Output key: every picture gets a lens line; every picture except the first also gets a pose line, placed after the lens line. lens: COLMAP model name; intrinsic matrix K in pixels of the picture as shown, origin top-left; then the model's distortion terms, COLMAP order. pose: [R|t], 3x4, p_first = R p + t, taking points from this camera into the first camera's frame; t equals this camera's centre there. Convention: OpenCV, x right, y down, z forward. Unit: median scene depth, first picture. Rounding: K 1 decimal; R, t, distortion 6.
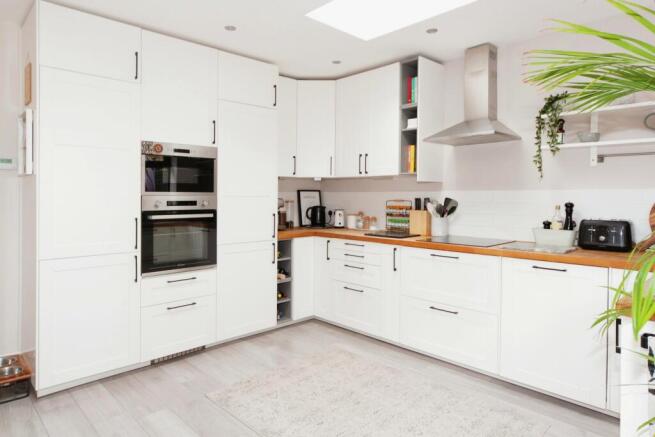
lens RADIAL K [[402.2, 0, 326.4], [0, 402.2, 201.7], [0, 0, 1]] dist [-0.000594, -0.000160]
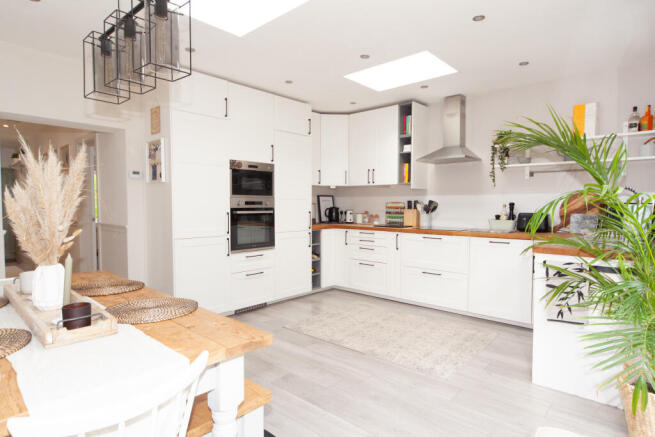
lens RADIAL K [[368.8, 0, 327.5], [0, 368.8, 218.5], [0, 0, 1]] dist [-0.000040, 0.000117]
pose [[0.996978, -0.002604, 0.077639, -0.181127], [0.000796, 0.999728, 0.023306, 0.025853], [-0.077679, -0.023174, 0.996709, -0.306821]]
